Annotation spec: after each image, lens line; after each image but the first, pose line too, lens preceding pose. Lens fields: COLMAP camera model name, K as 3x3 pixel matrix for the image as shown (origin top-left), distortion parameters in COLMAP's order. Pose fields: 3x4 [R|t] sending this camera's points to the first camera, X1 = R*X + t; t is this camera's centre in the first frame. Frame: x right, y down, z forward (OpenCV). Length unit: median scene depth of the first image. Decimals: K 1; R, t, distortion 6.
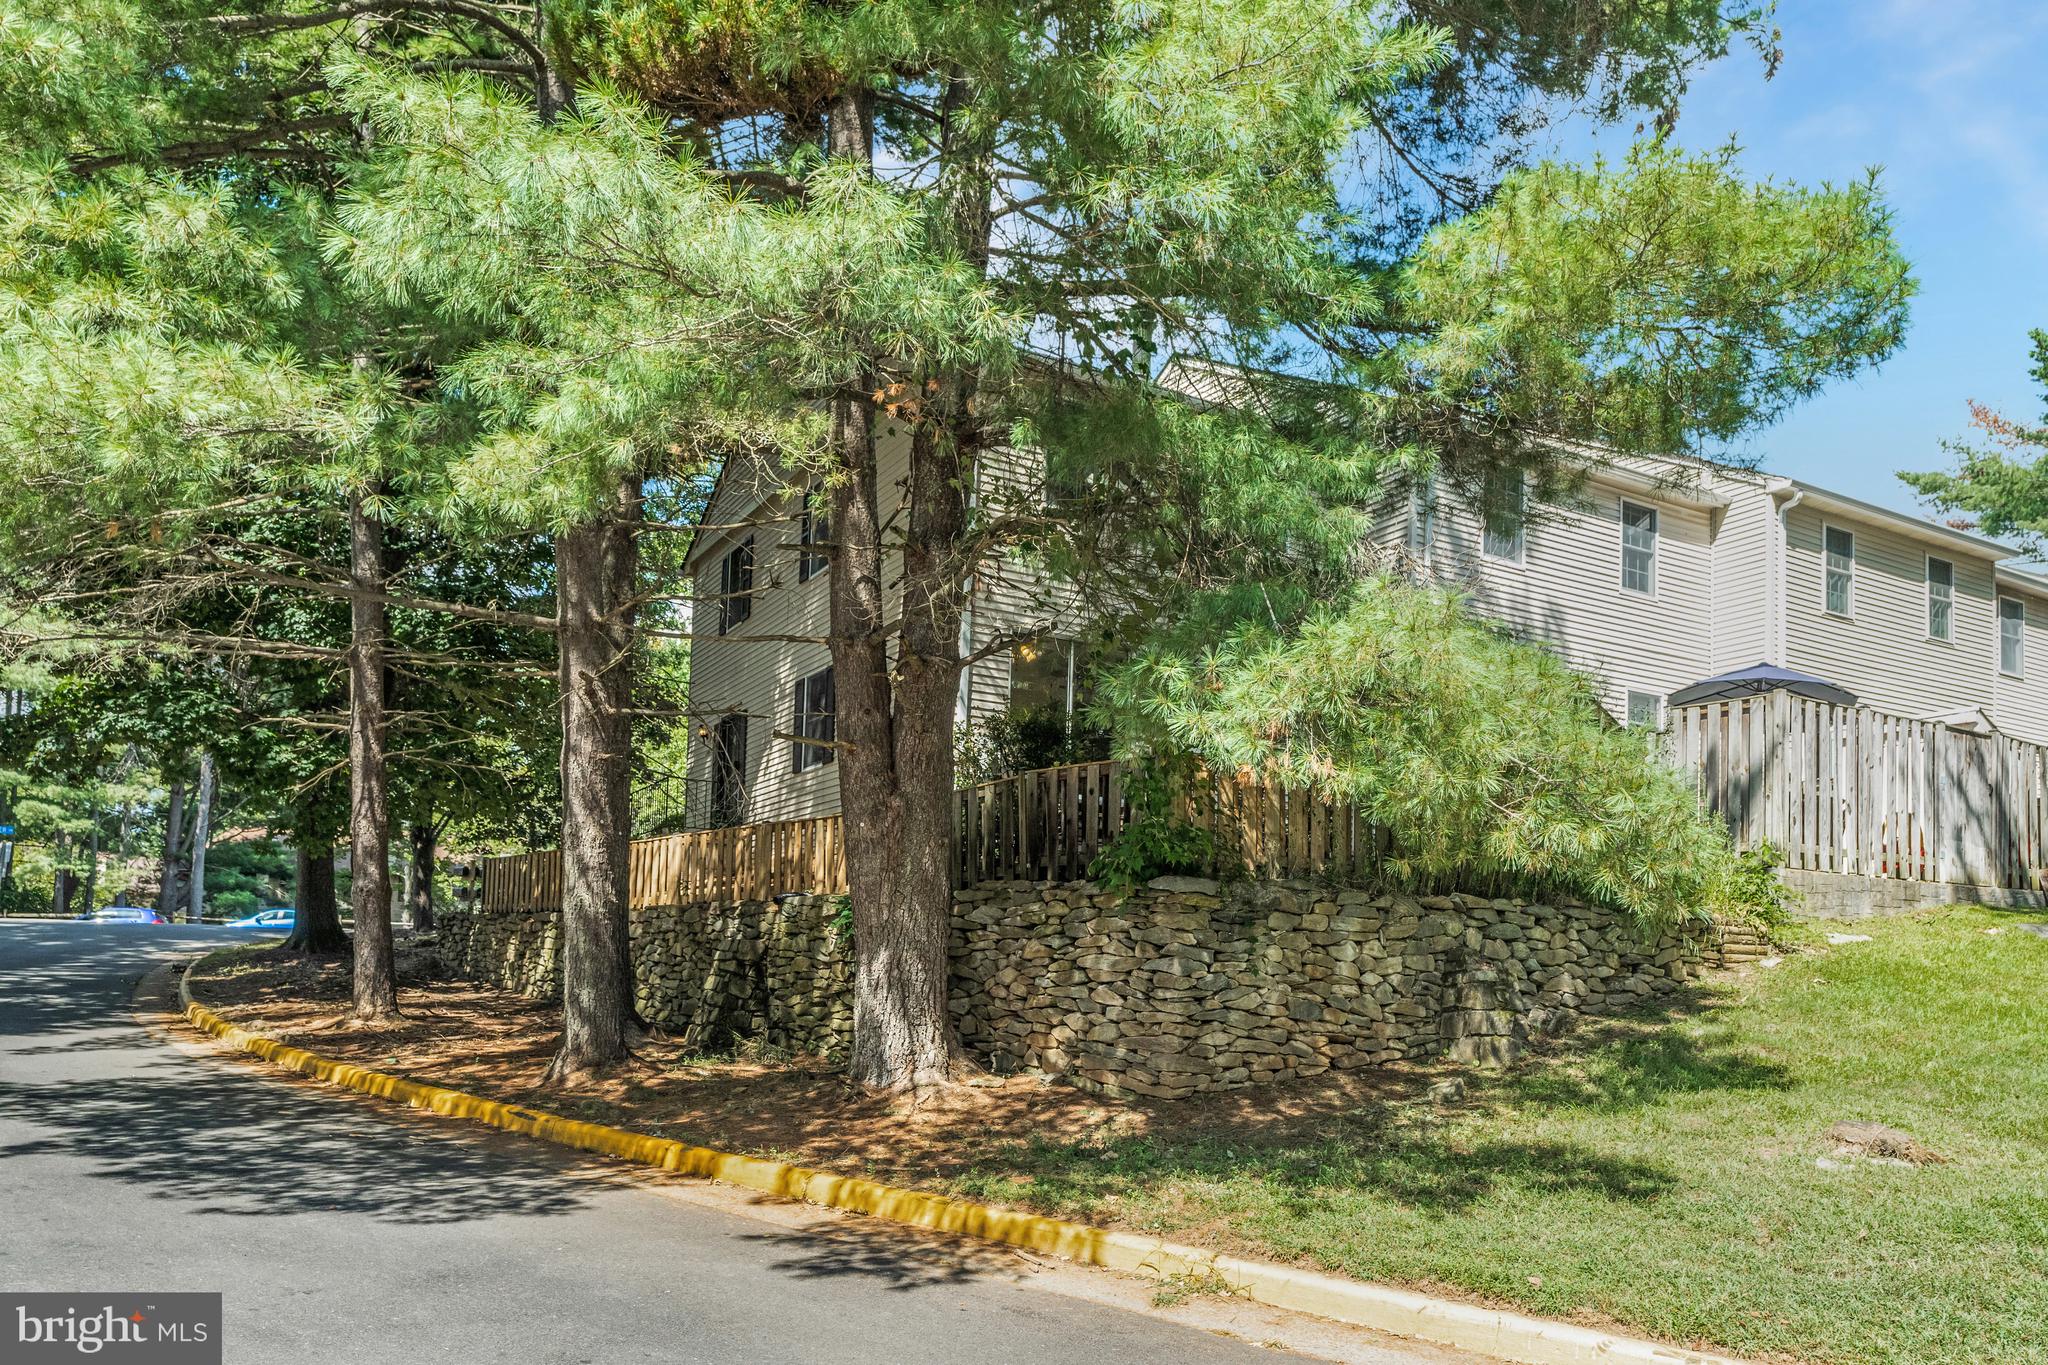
lens RADIAL K [[1341.5, 0, 1024.1], [0, 1341.5, 679.5], [0, 0, 1]] dist [-0.001613, 0.001165]
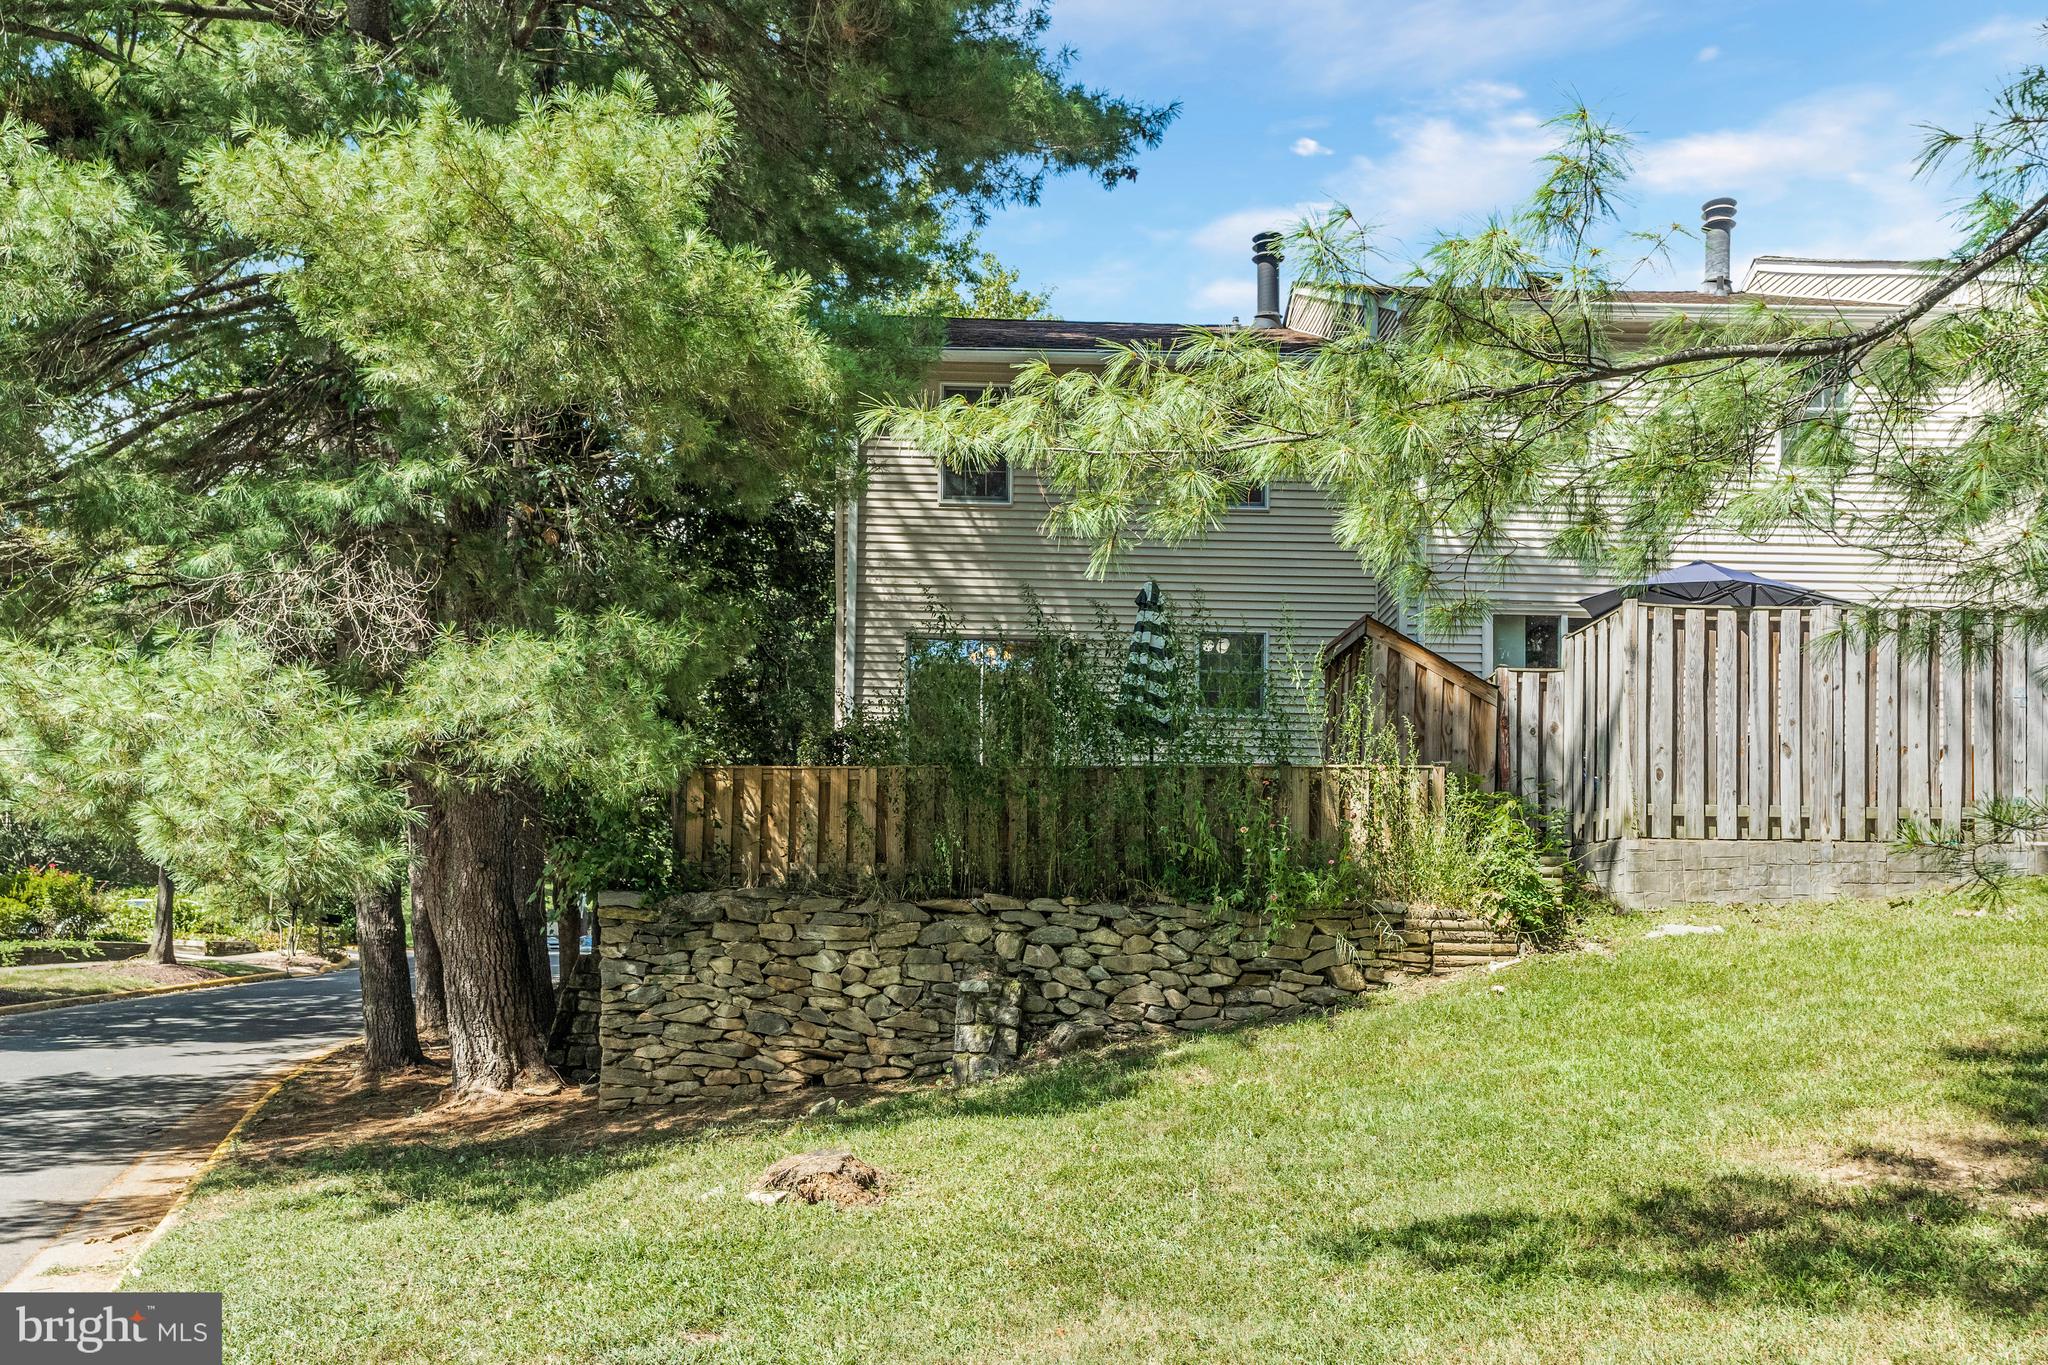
lens RADIAL K [[1431.5, 0, 1024.0], [0, 1431.5, 685.9], [0, 0, 1]] dist [-0.008064, 0.000494]
pose [[0.878026, -0.107434, -0.466400, 0.845507], [0.109634, 0.993717, -0.022508, 0.047948], [0.465888, -0.031371, 0.884288, 0.182254]]
